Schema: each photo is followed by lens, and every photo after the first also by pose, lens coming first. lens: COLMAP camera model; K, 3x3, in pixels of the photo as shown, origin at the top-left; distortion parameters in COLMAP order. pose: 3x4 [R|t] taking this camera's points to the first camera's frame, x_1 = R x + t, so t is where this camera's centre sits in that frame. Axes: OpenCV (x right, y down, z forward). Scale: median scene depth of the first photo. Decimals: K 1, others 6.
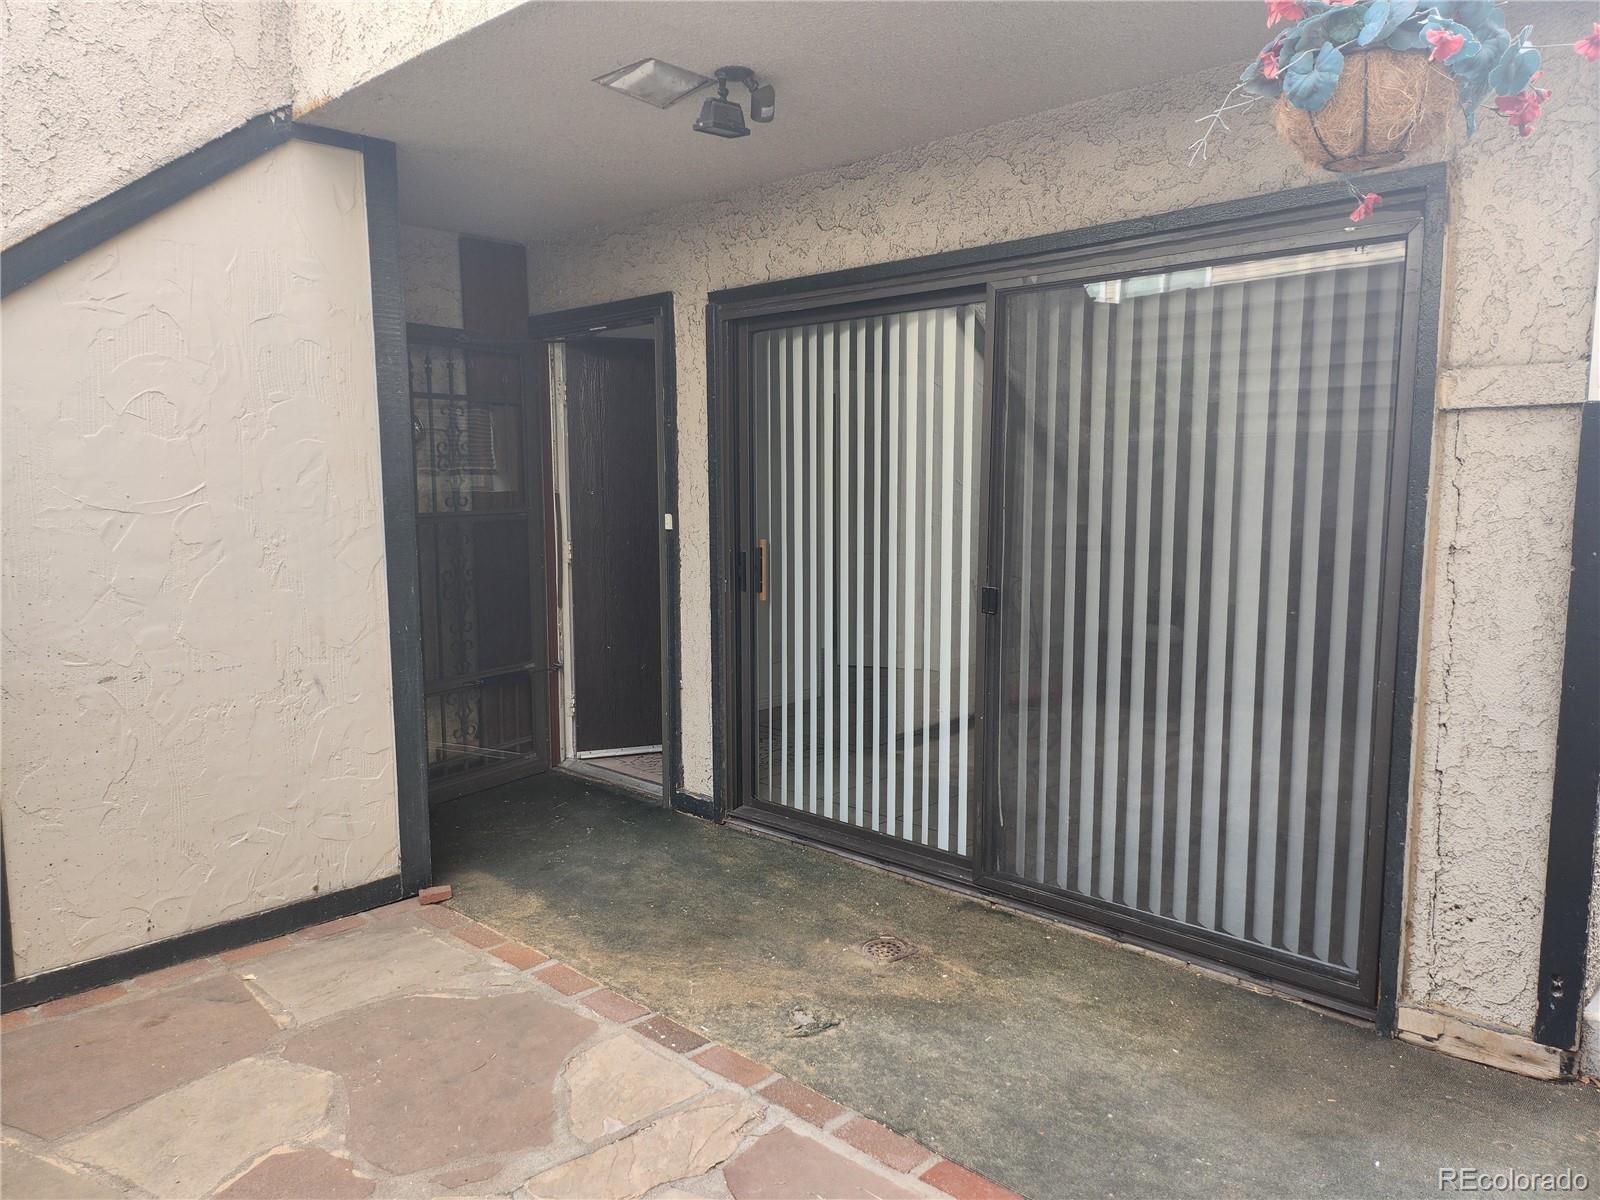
lens RADIAL K [[1120.8, 0, 798.3], [0, 1120.8, 597.6], [0, 0, 1]] dist [0.057020, -0.066448]
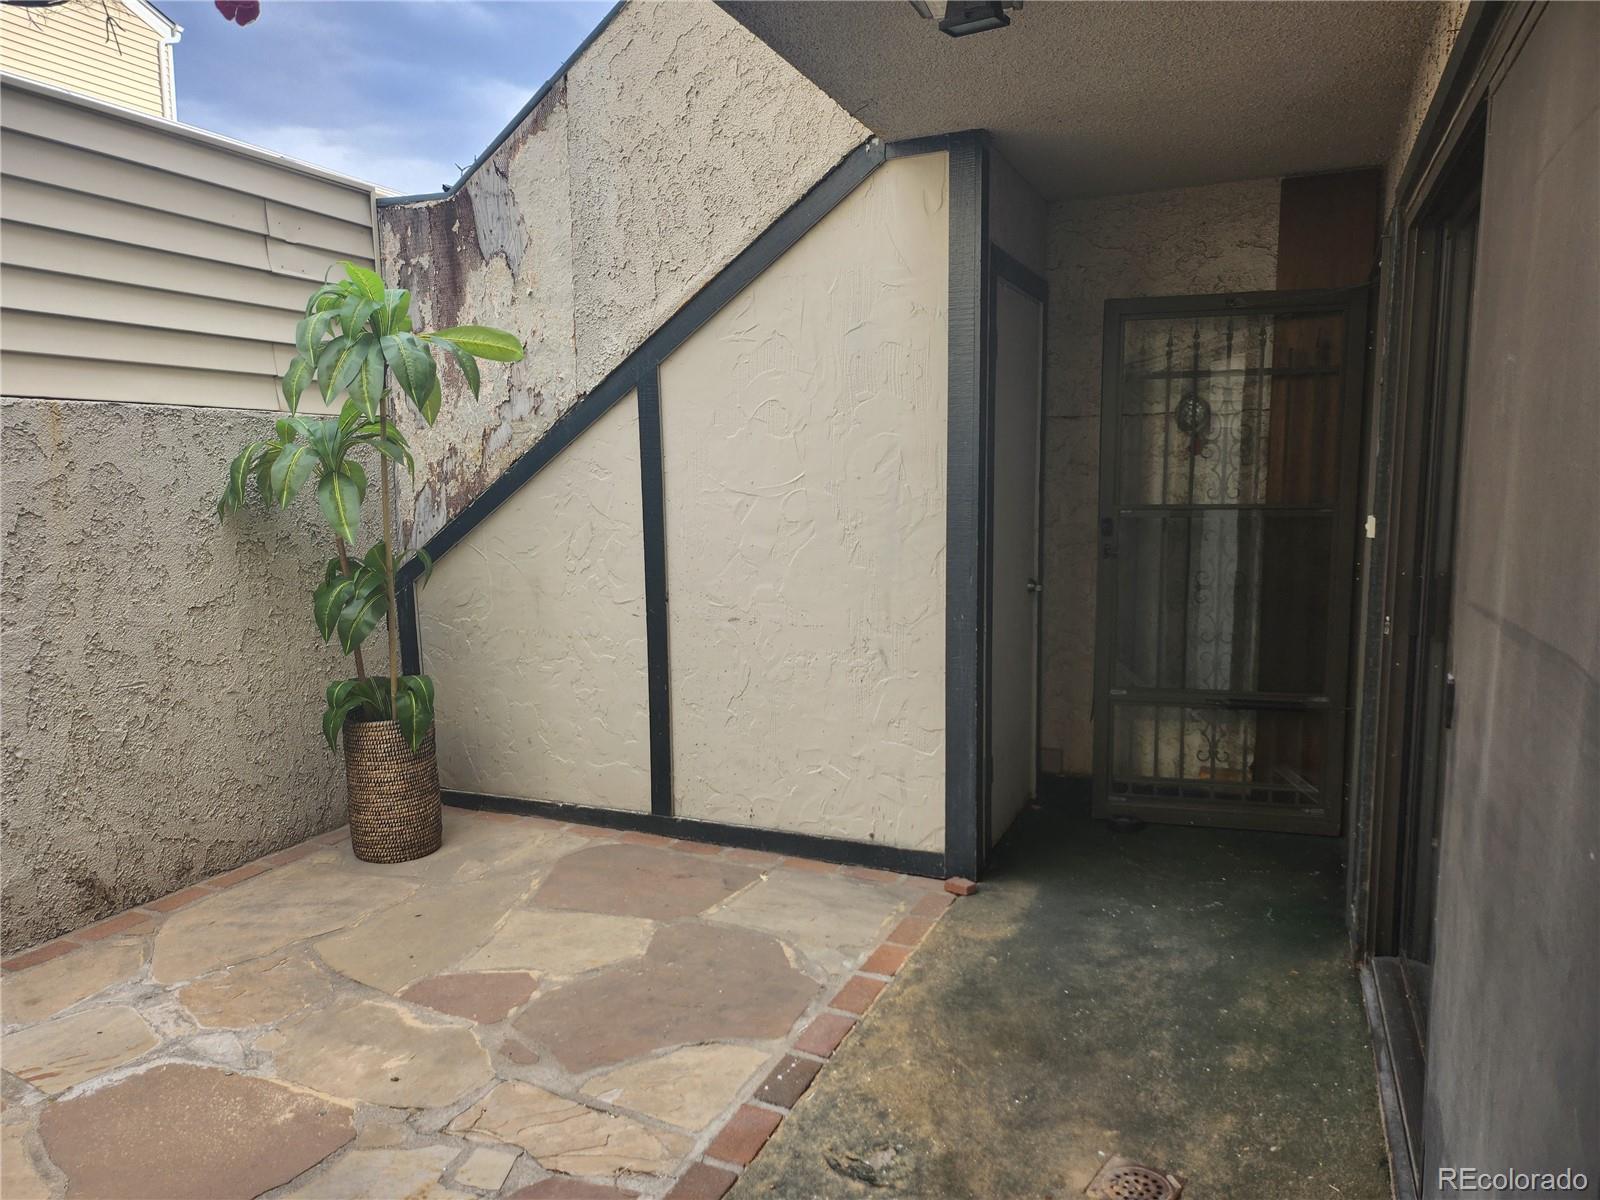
lens RADIAL K [[1120.8, 0, 800.0], [0, 1120.8, 595.3], [0, 0, 1]] dist [0.057020, -0.066448]
pose [[0.333250, 0.109258, -0.936487, 0.589905], [-0.098160, 0.991886, 0.080791, -0.063981], [0.937715, 0.065002, 0.341270, 0.566501]]
